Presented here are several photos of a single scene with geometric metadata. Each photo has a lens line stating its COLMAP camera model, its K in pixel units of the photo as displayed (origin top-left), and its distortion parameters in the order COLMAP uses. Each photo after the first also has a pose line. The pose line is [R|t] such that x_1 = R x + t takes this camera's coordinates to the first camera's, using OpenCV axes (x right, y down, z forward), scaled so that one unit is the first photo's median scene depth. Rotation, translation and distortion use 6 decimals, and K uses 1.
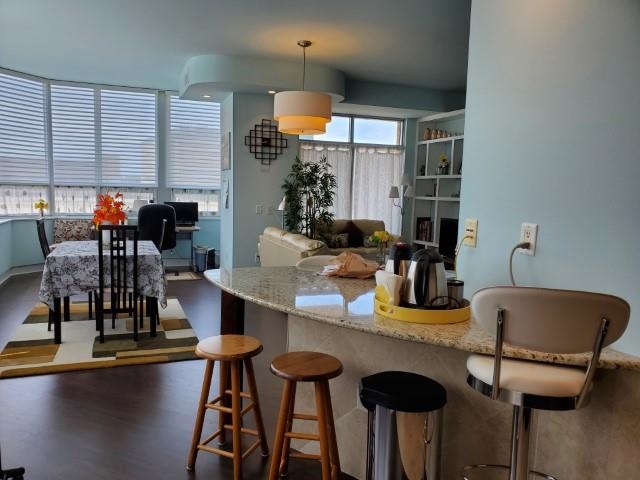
lens RADIAL K [[491.1, 0, 304.1], [0, 491.1, 241.5], [0, 0, 1]] dist [0.038571, -0.005222]
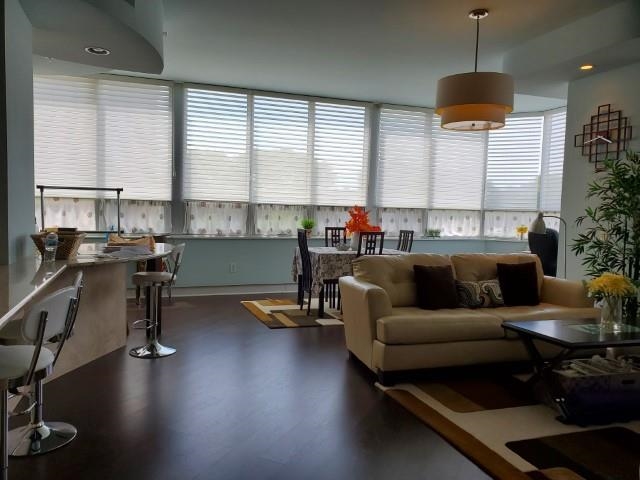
lens RADIAL K [[495.0, 0, 305.7], [0, 495.0, 240.7], [0, 0, 1]] dist [0.005901, -0.011030]
pose [[-0.009309, 0.032485, -0.999429, 0.555195], [-0.130461, 0.990890, 0.033422, -0.024395], [0.991410, 0.130697, -0.004986, 0.542572]]
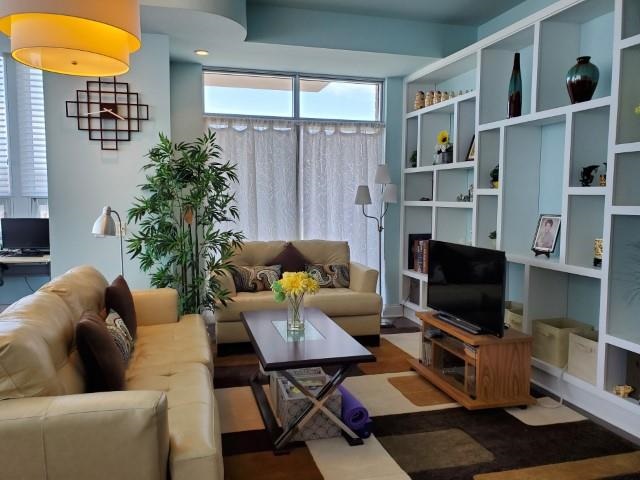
lens RADIAL K [[495.0, 0, 305.7], [0, 495.0, 240.7], [0, 0, 1]] dist [0.005901, -0.011030]
pose [[0.995778, -0.015007, -0.090563, 0.176145], [0.013340, 0.999731, -0.018978, -0.034720], [0.090823, 0.017690, 0.995710, 0.405616]]
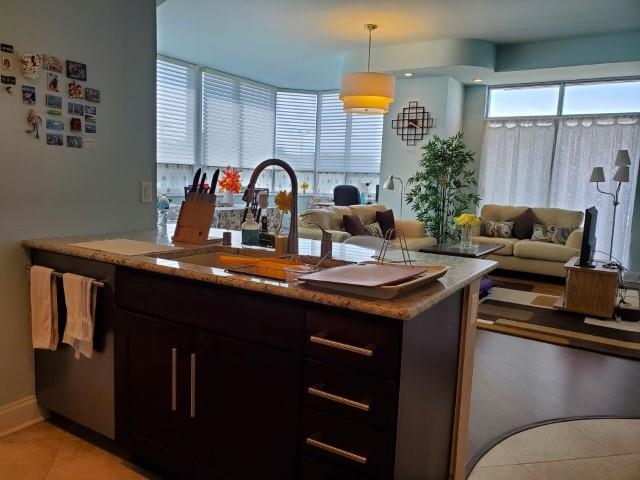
lens RADIAL K [[495.0, 0, 305.7], [0, 495.0, 240.7], [0, 0, 1]] dist [0.005901, -0.011030]
pose [[0.605259, 0.098171, -0.789952, 0.554864], [-0.102555, 0.993713, 0.044916, 0.013869], [0.789395, 0.053828, 0.611521, 0.187531]]
